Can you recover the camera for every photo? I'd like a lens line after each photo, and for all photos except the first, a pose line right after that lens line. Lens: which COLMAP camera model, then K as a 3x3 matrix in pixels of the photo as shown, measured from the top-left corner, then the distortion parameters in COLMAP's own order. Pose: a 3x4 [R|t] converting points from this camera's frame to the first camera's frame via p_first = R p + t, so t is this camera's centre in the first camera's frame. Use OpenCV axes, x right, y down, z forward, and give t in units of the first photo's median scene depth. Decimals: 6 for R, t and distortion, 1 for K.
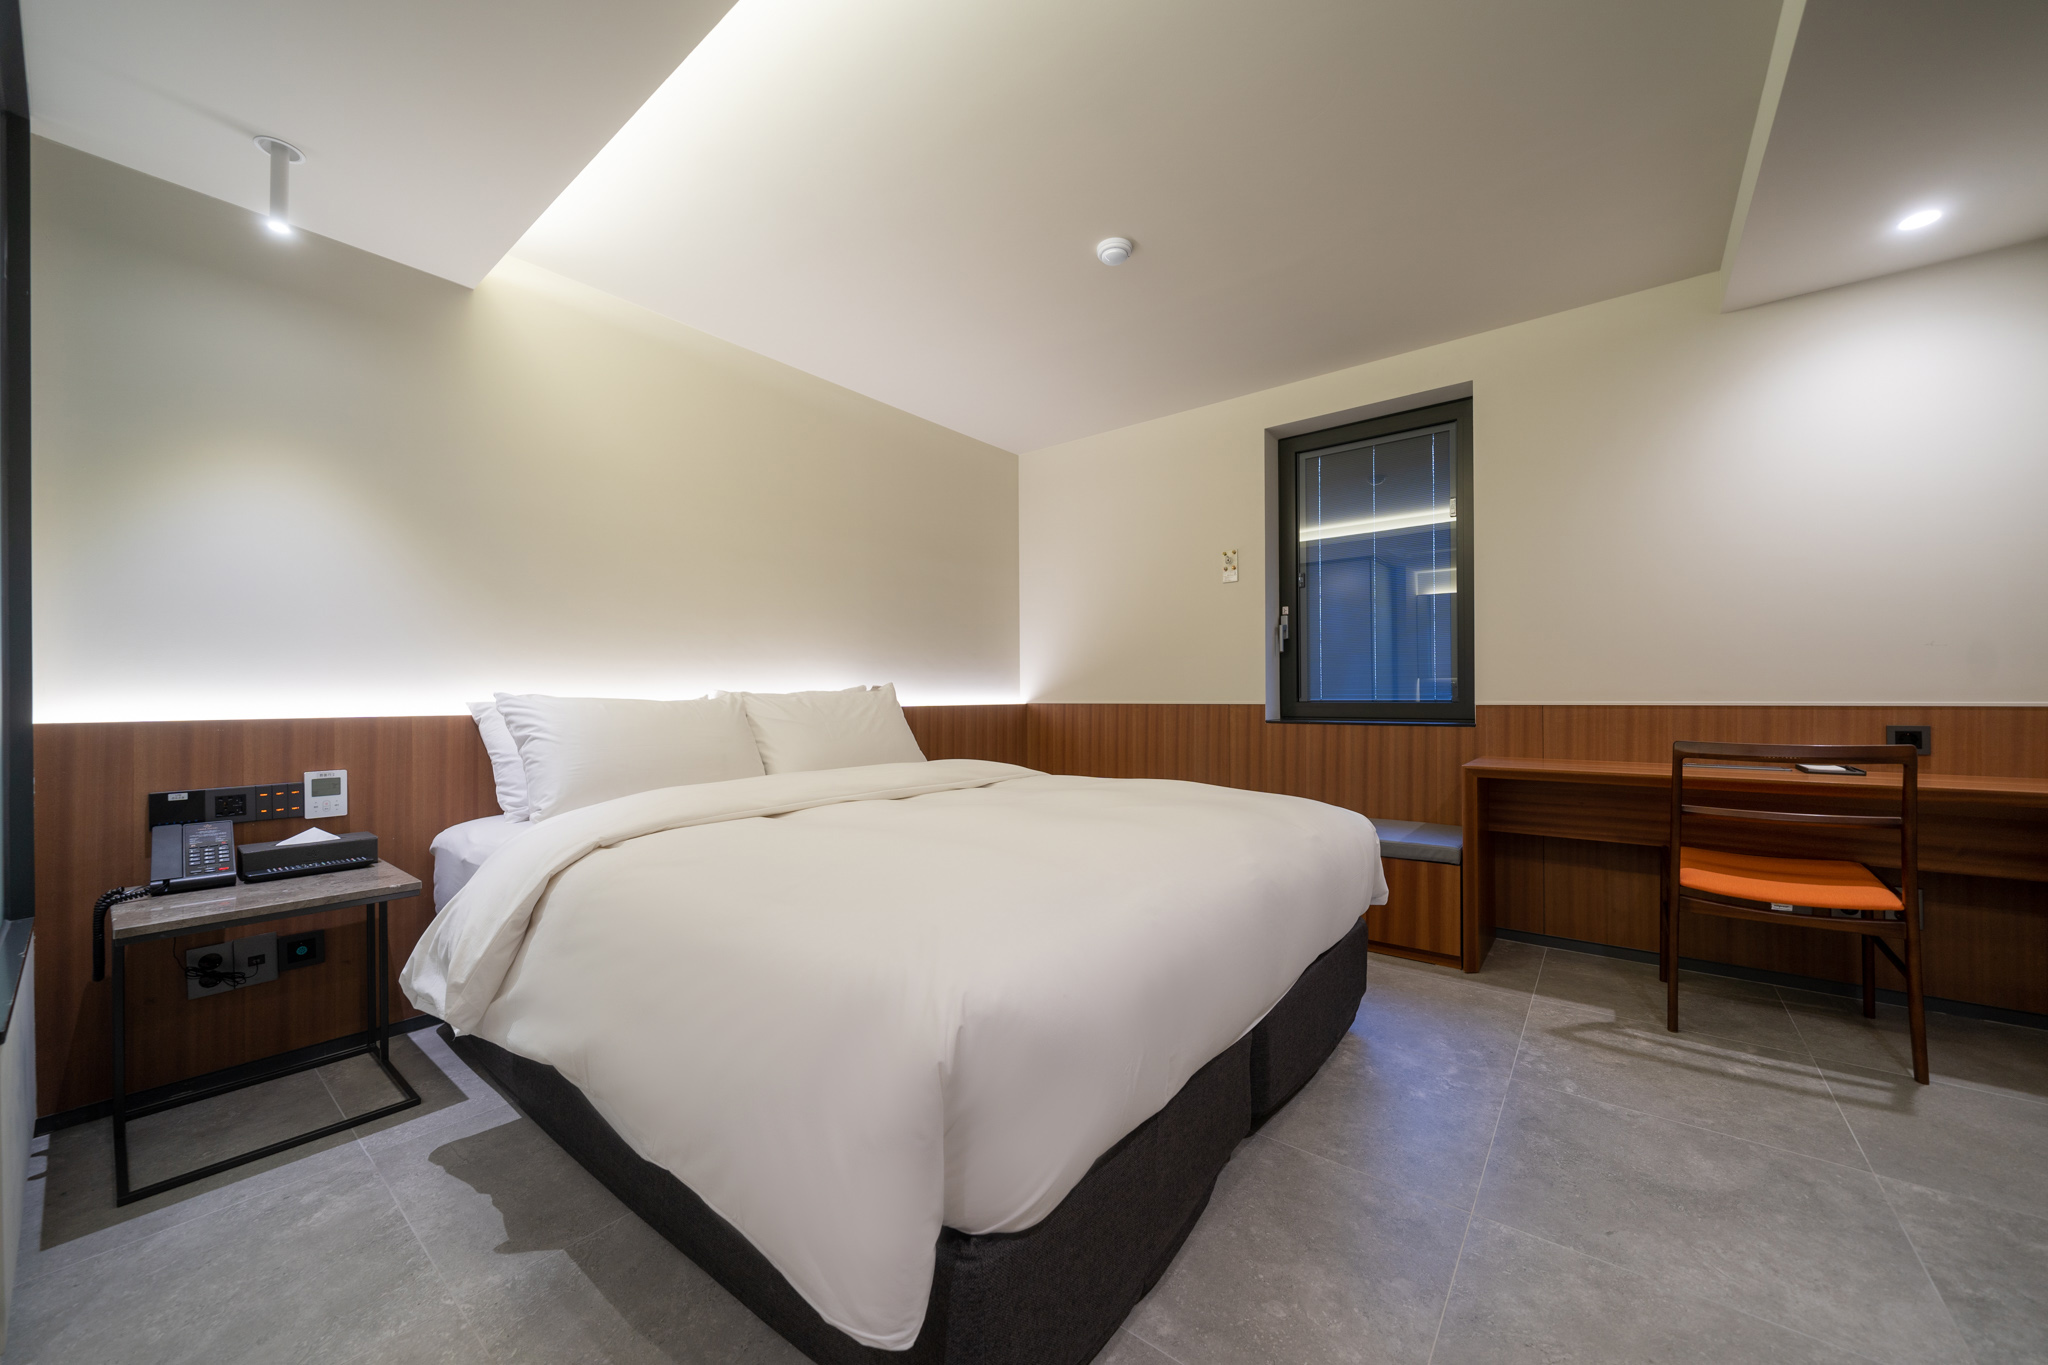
lens RADIAL K [[738.8, 0, 1020.1], [0, 738.8, 687.5], [0, 0, 1]] dist [-0.000152, -0.000201]
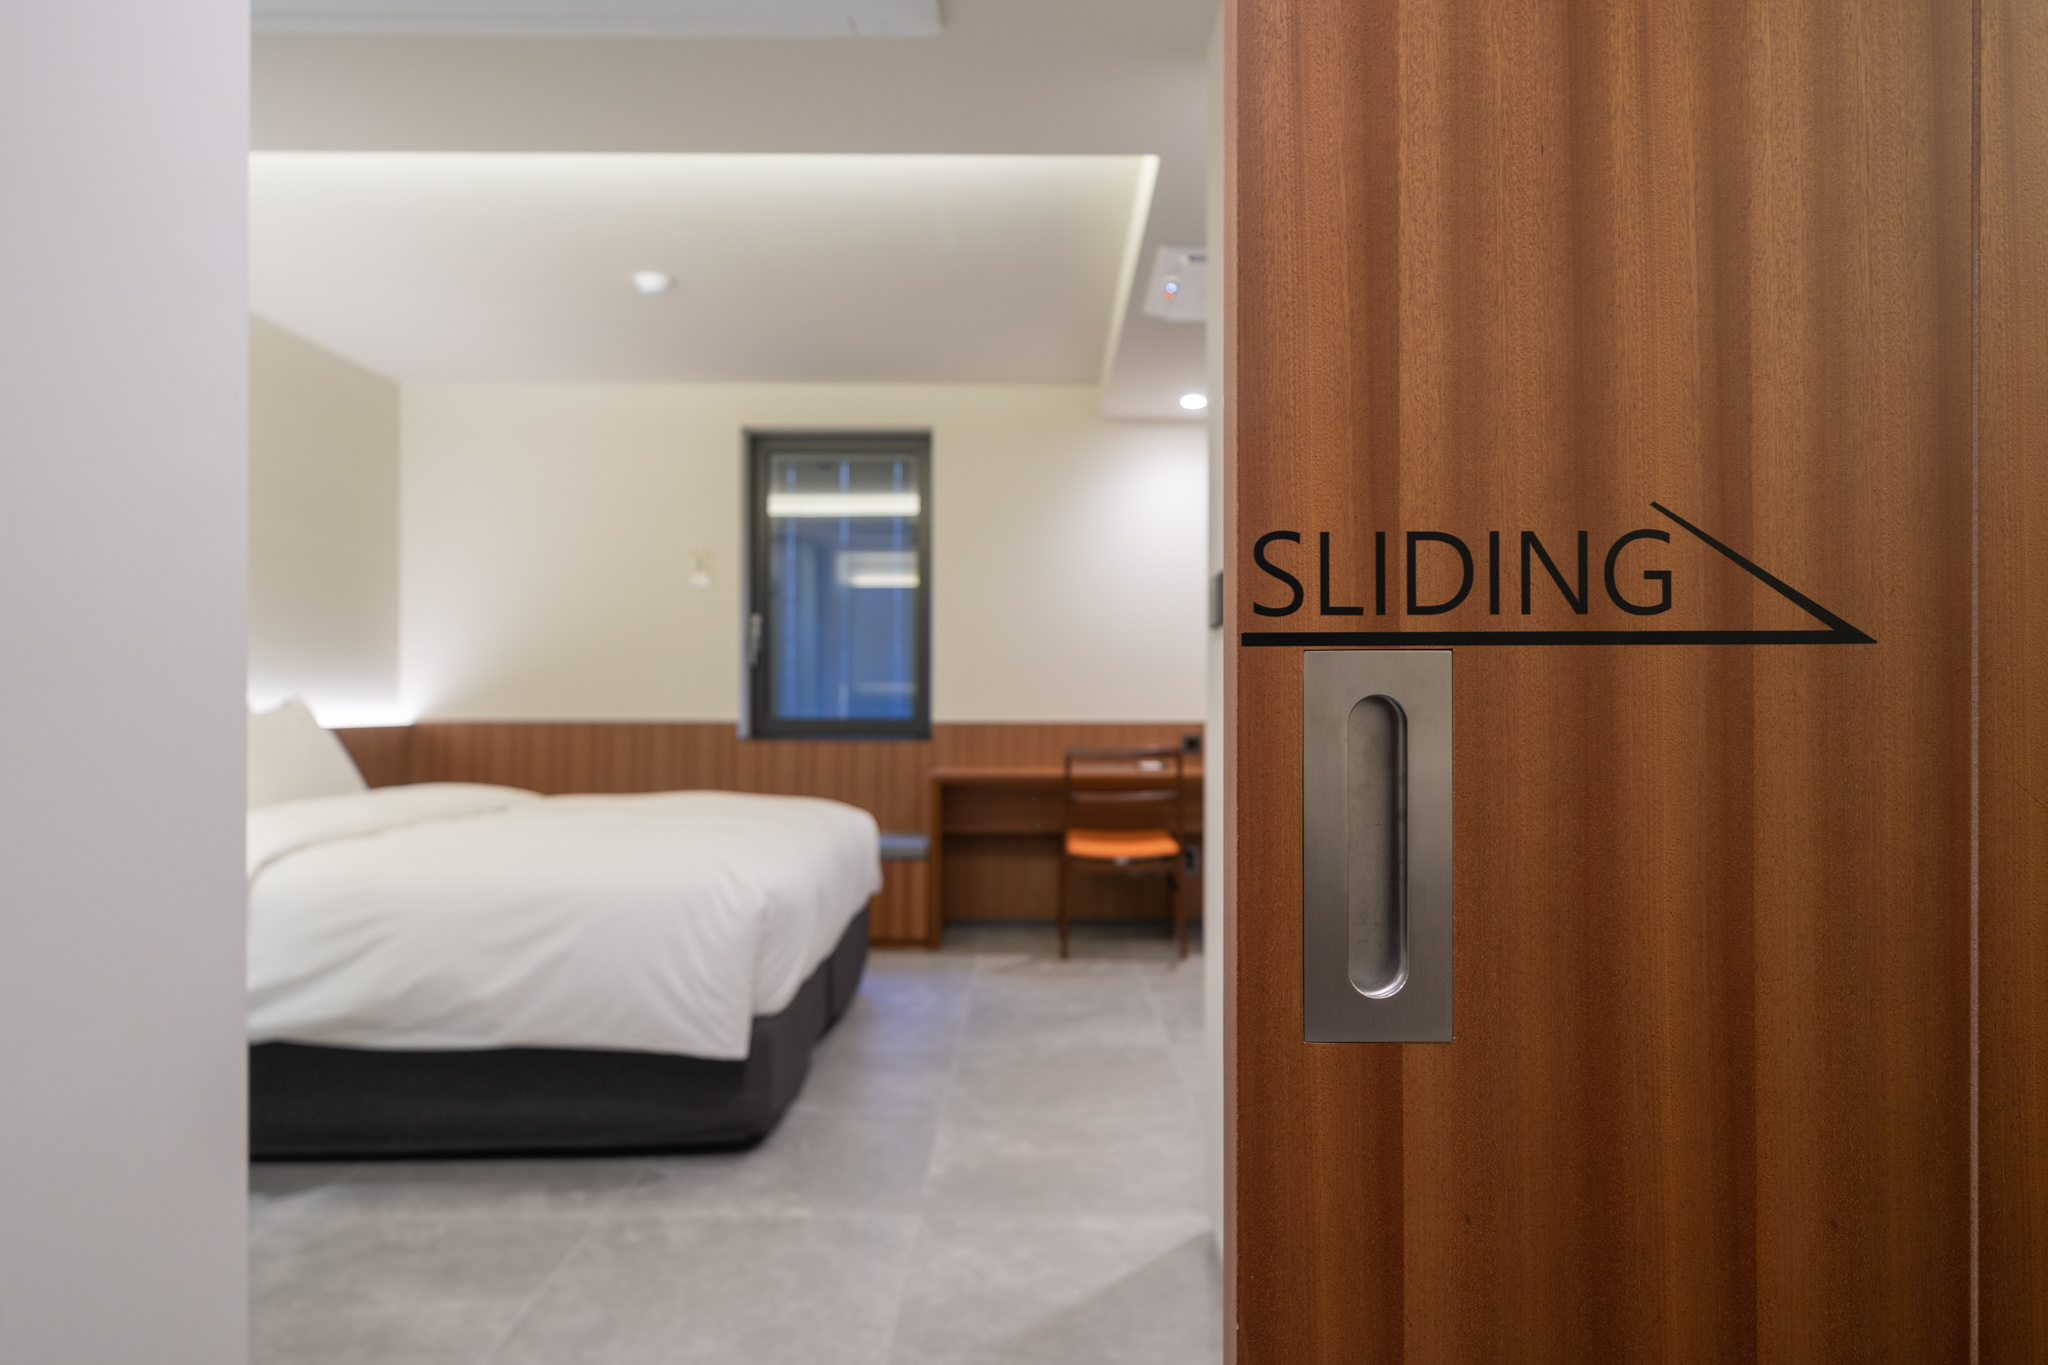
lens RADIAL K [[1238.9, 0, 1024.8], [0, 1238.9, 696.4], [0, 0, 1]] dist [0.007968, 0.001504]
pose [[0.787985, 0.006618, 0.615659, -0.453017], [-0.007028, 0.999974, -0.001755, -0.011183], [-0.615654, -0.002944, 0.788011, -0.588652]]
